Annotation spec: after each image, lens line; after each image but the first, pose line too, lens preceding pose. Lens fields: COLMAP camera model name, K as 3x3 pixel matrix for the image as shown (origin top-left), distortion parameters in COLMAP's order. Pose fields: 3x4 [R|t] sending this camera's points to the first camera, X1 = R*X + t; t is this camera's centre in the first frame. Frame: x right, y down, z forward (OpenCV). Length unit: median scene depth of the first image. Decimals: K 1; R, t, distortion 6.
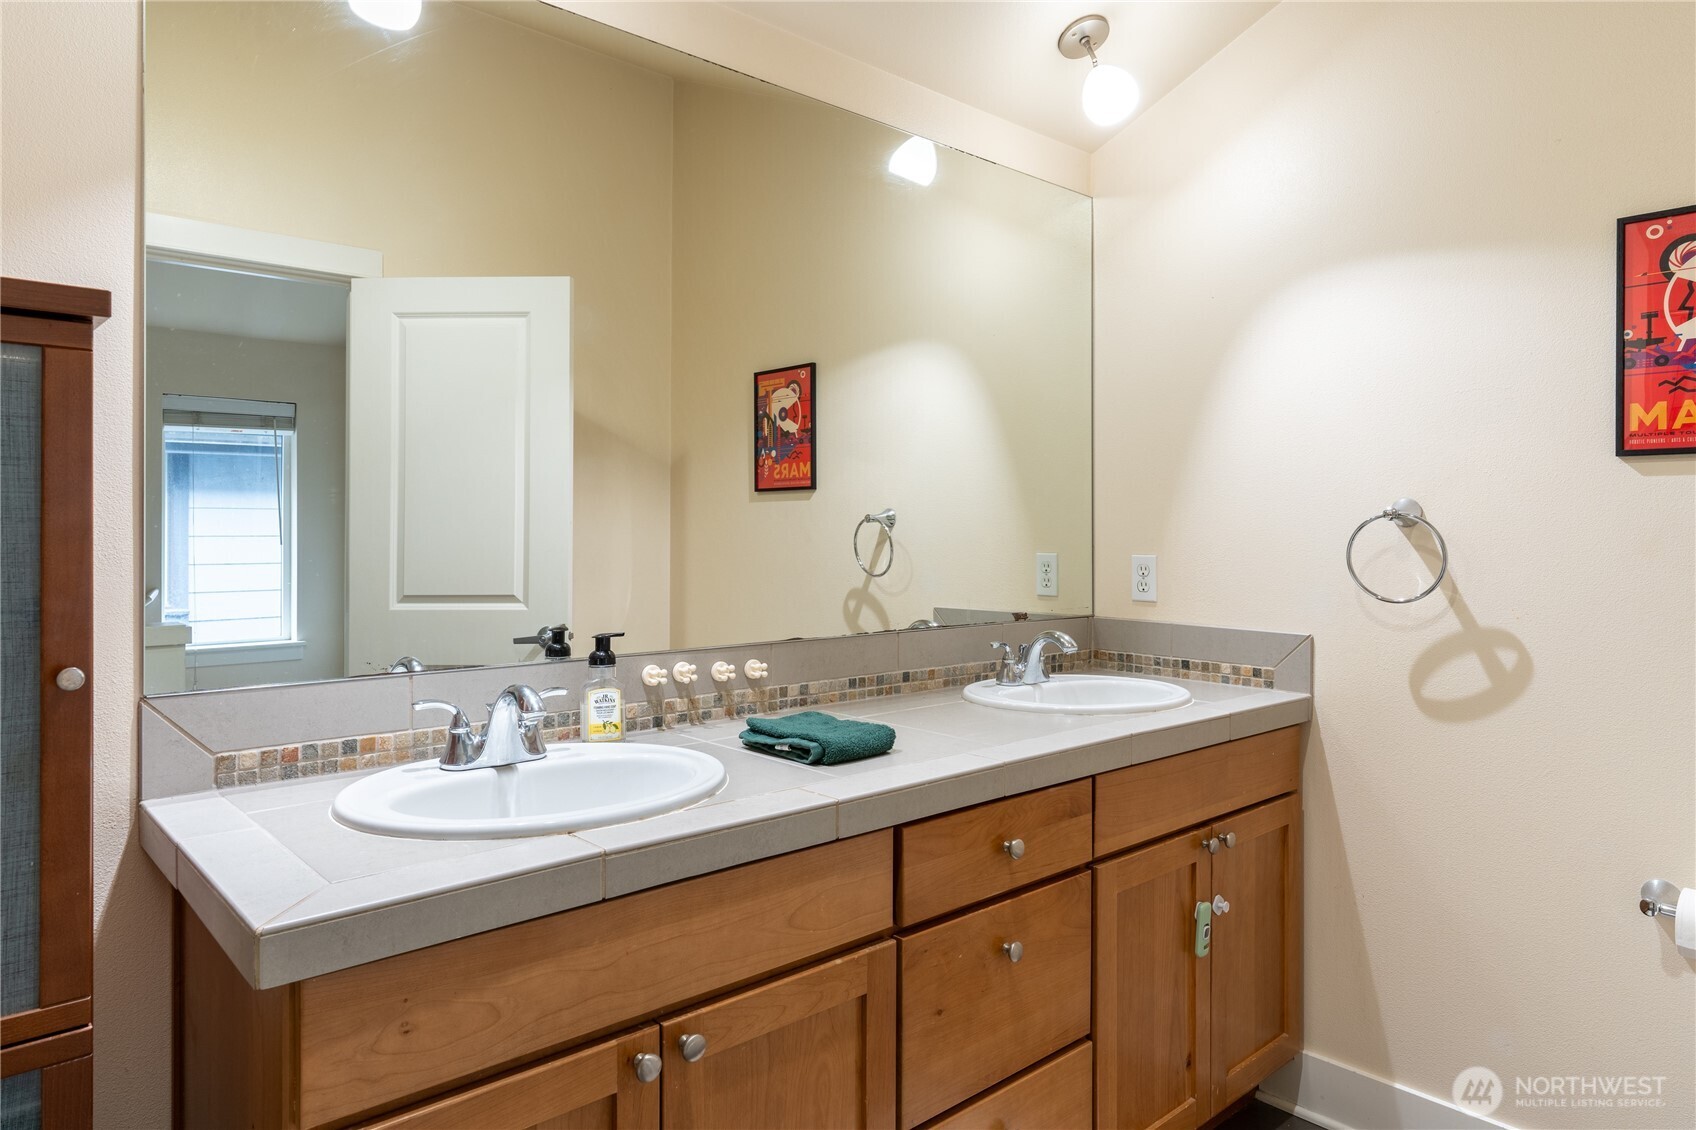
lens RADIAL K [[1063.1, 0, 847.4], [0, 1063.1, 524.3], [0, 0, 1]] dist [-0.001376, 0.000007]
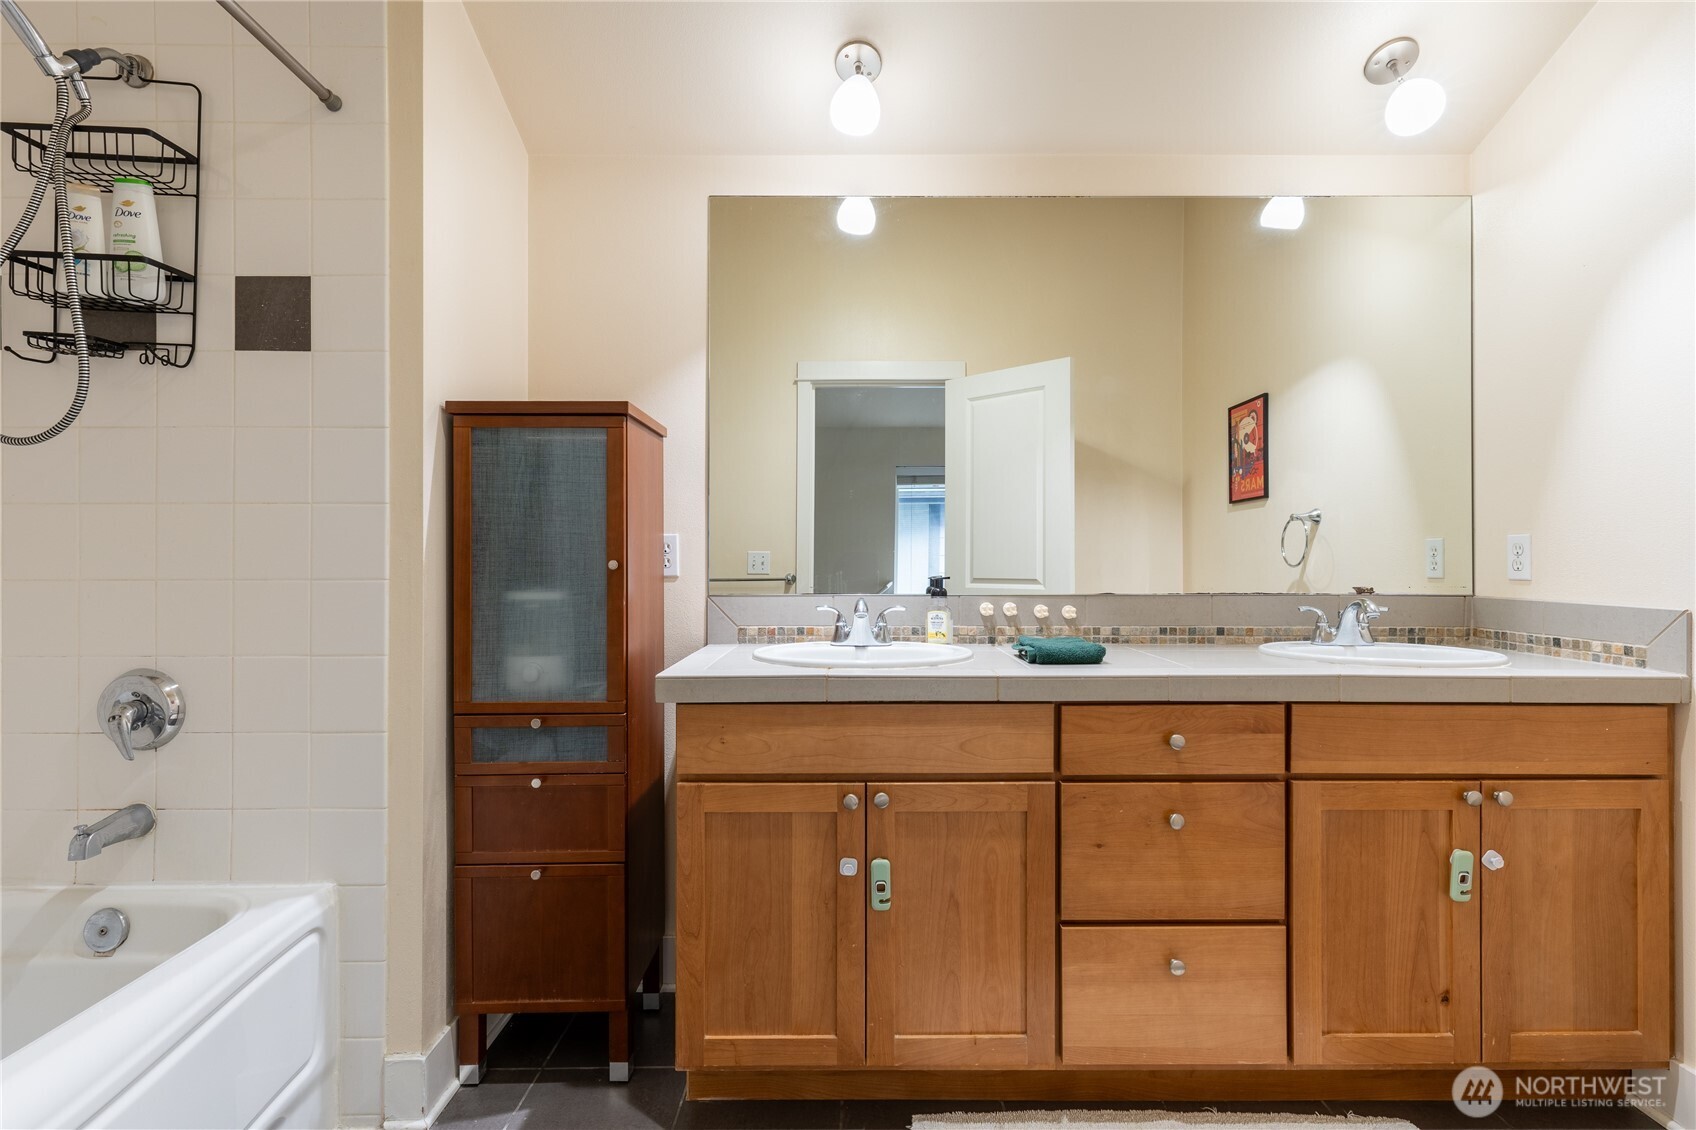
lens RADIAL K [[812.7, 0, 858.1], [0, 812.7, 554.9], [0, 0, 1]] dist [0.001691, 0.000292]
pose [[0.745463, -0.009470, -0.666479, 0.394513], [0.005088, 0.999951, -0.008517, 0.062582], [0.666527, 0.002958, 0.745475, 0.002735]]
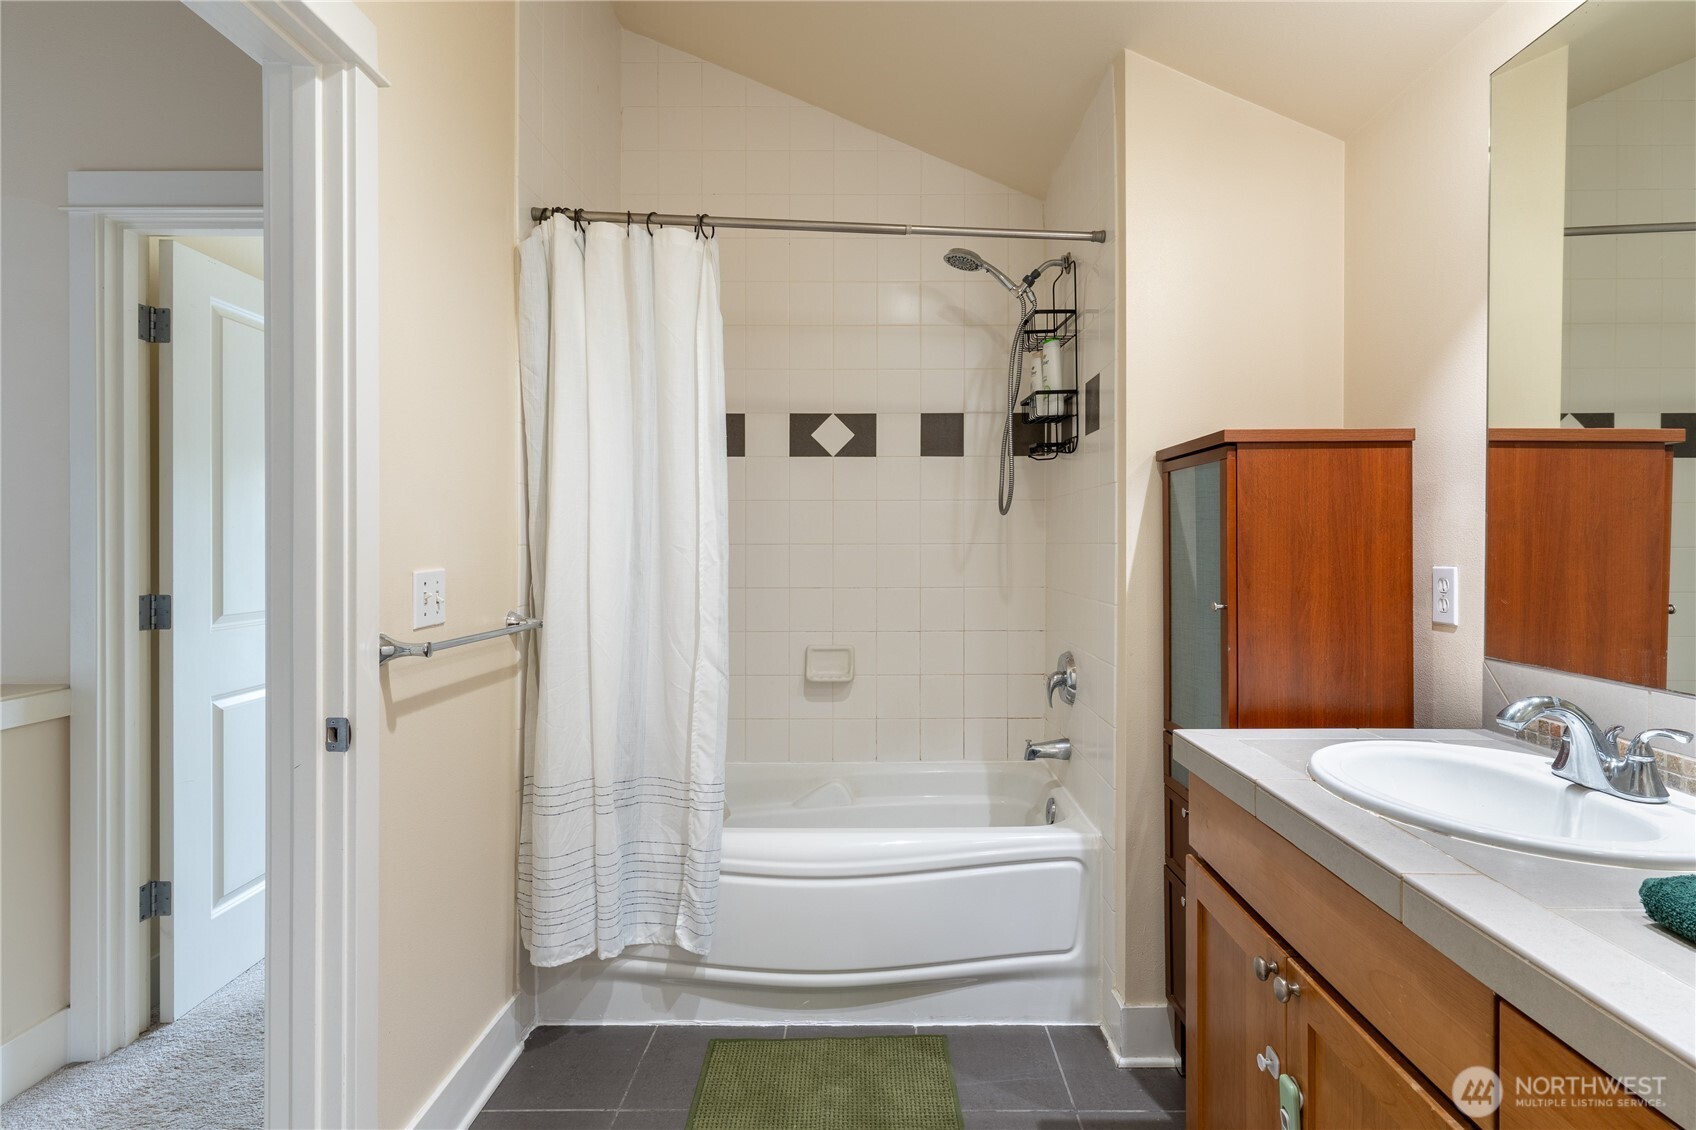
lens RADIAL K [[812.7, 0, 858.1], [0, 812.7, 554.9], [0, 0, 1]] dist [0.001691, 0.000292]
pose [[-0.679339, 0.001298, -0.733823, 0.453234], [-0.001533, 0.999994, 0.003188, 0.014253], [0.733823, 0.003291, -0.679333, 0.713515]]
